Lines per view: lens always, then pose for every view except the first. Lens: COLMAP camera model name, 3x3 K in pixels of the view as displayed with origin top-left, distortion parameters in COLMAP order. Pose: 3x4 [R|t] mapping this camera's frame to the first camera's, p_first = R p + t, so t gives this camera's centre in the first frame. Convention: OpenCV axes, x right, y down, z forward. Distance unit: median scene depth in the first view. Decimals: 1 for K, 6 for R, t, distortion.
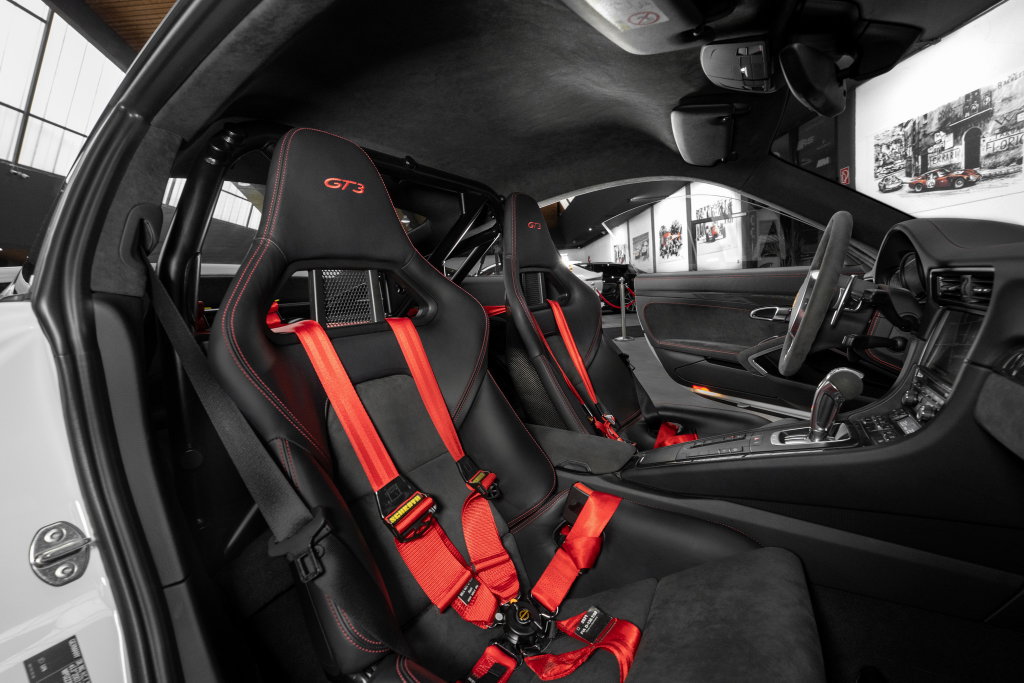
lens RADIAL K [[441.9, 0, 510.7], [0, 441.9, 340.6], [0, 0, 1]] dist [-0.003290, -0.000728]
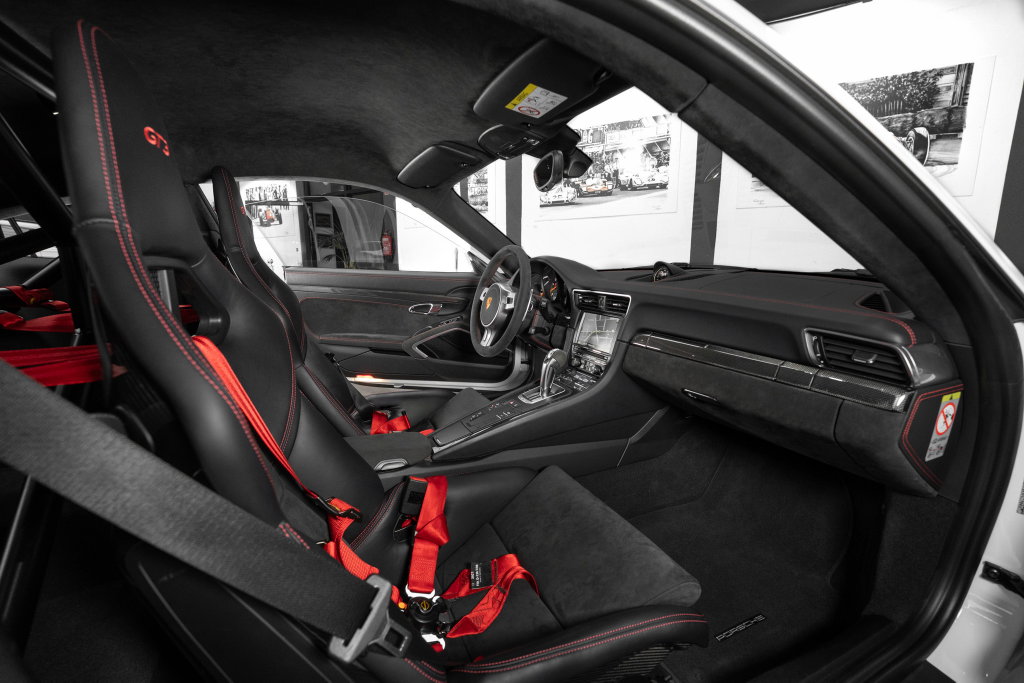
lens RADIAL K [[441.9, 0, 510.7], [0, 441.9, 340.6], [0, 0, 1]] dist [-0.003290, -0.000728]
pose [[0.560299, -0.083566, 0.824064, -0.253280], [0.054372, 0.996463, 0.064080, -0.030977], [-0.826504, 0.008902, 0.562861, 0.076164]]
